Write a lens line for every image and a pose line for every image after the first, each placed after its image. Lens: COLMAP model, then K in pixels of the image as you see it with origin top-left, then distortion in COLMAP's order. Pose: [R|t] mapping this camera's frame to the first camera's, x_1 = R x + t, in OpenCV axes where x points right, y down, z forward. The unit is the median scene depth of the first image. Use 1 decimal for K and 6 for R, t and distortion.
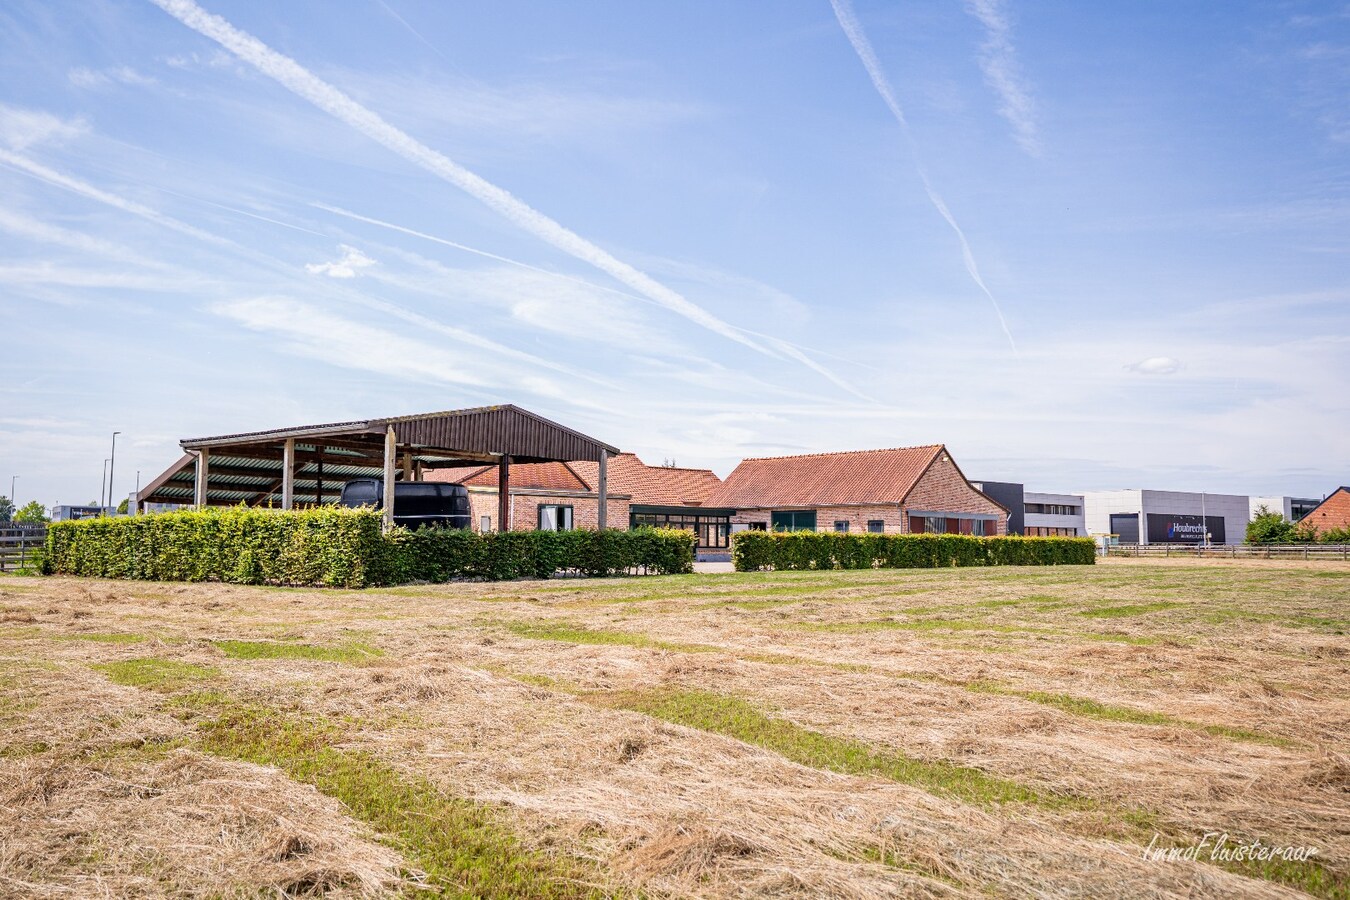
lens RADIAL K [[1336.1, 0, 675.0], [0, 1336.1, 450.0], [0, 0, 1]] dist [0.056283, 0.004385]
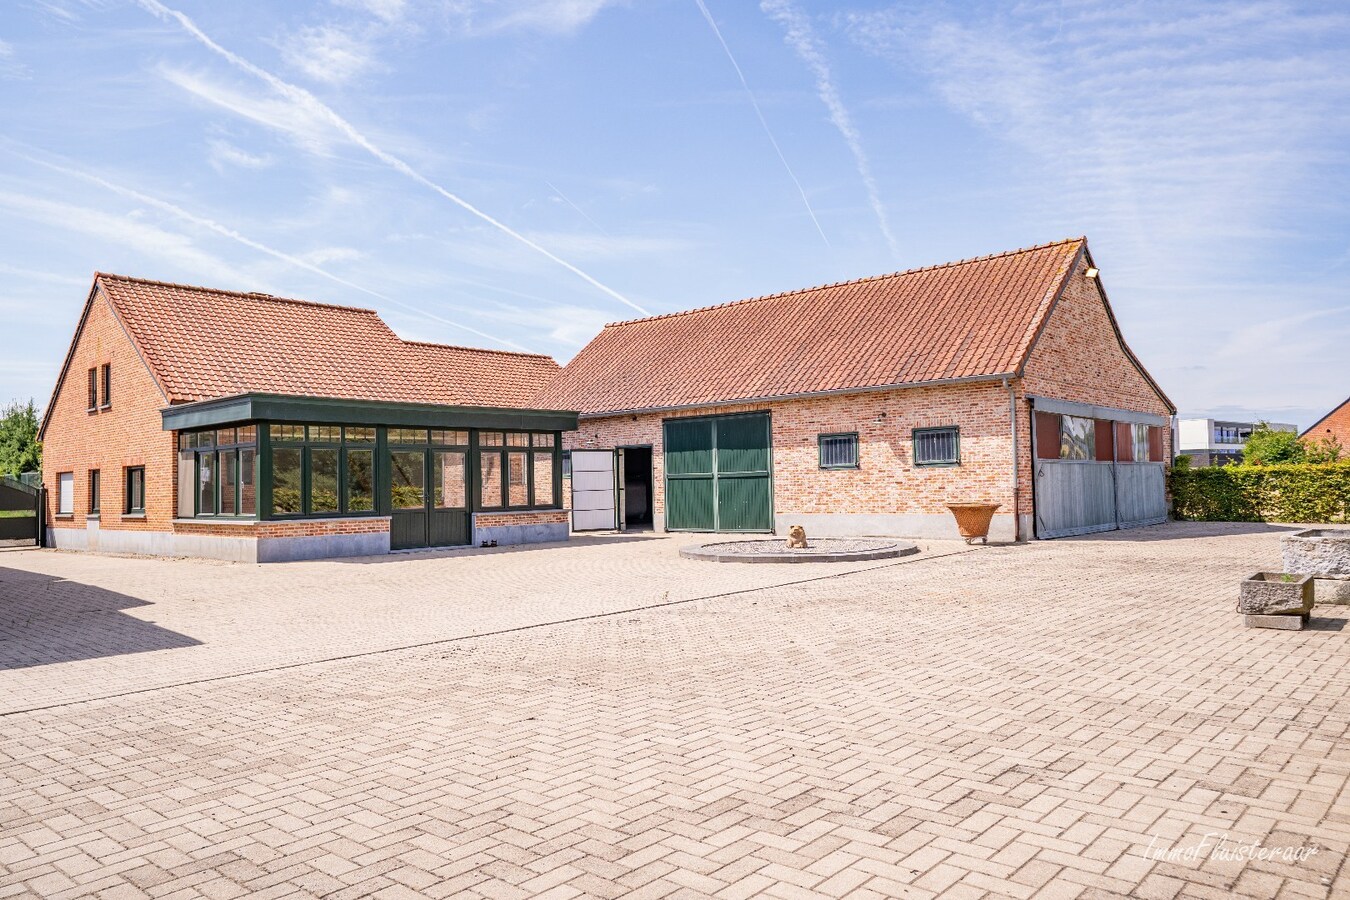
lens RADIAL K [[981.0, 0, 698.0], [0, 981.0, 491.2], [0, 0, 1]] dist [-0.039278, 0.061549]
pose [[0.995151, -0.028587, 0.094114, 0.054001], [0.021235, 0.996711, 0.078211, 0.045776], [-0.096040, -0.075834, 0.992485, 0.701300]]
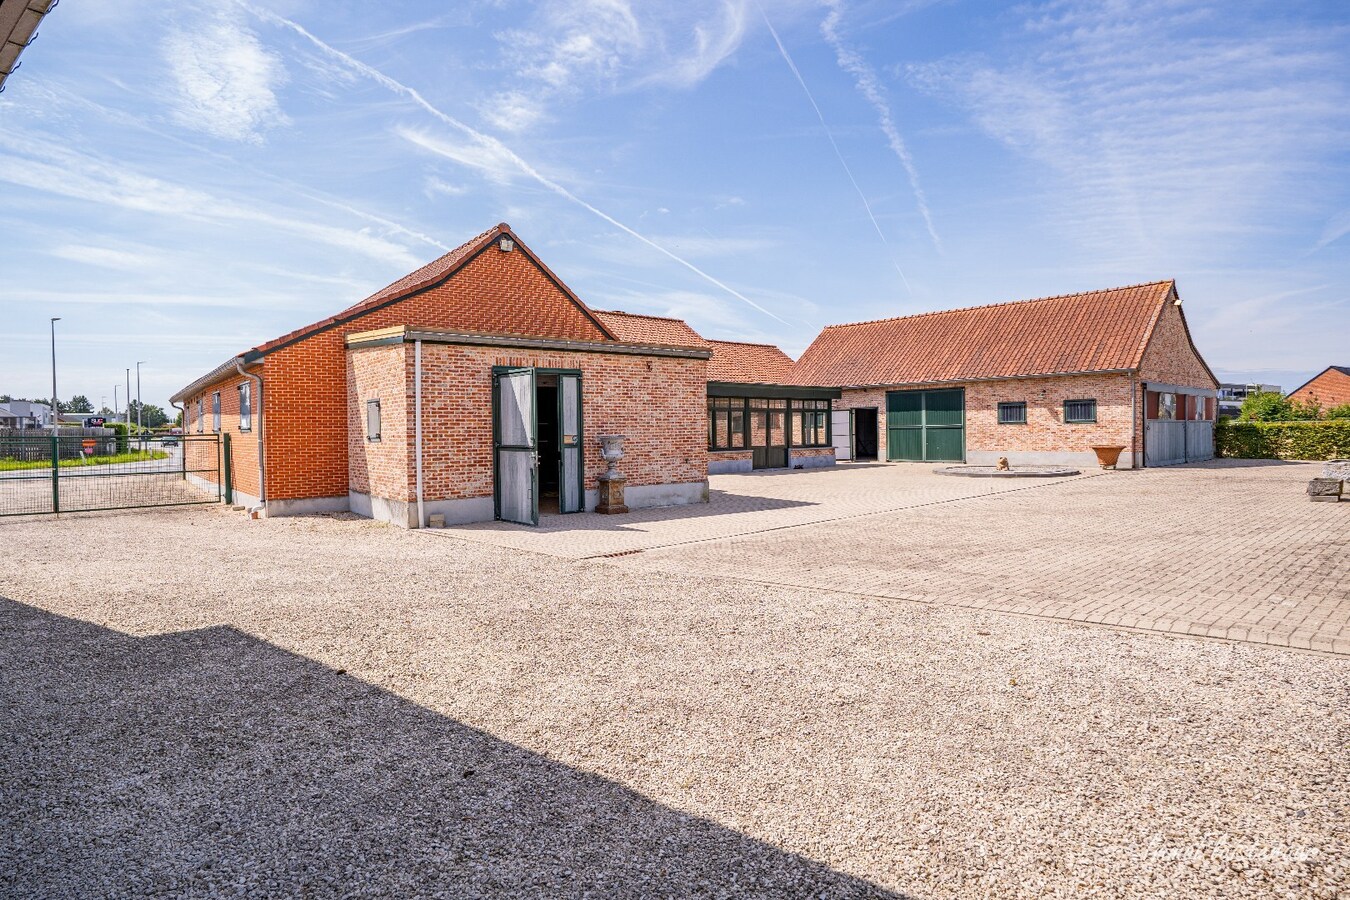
lens RADIAL K [[773.3, 0, 660.2], [0, 773.3, 446.4], [0, 0, 1]] dist [-0.051133, 0.023396]
pose [[0.999383, -0.021287, -0.027935, -0.036431], [0.023826, 0.995293, 0.093940, 0.034818], [0.025804, -0.094548, 0.995186, 0.611443]]
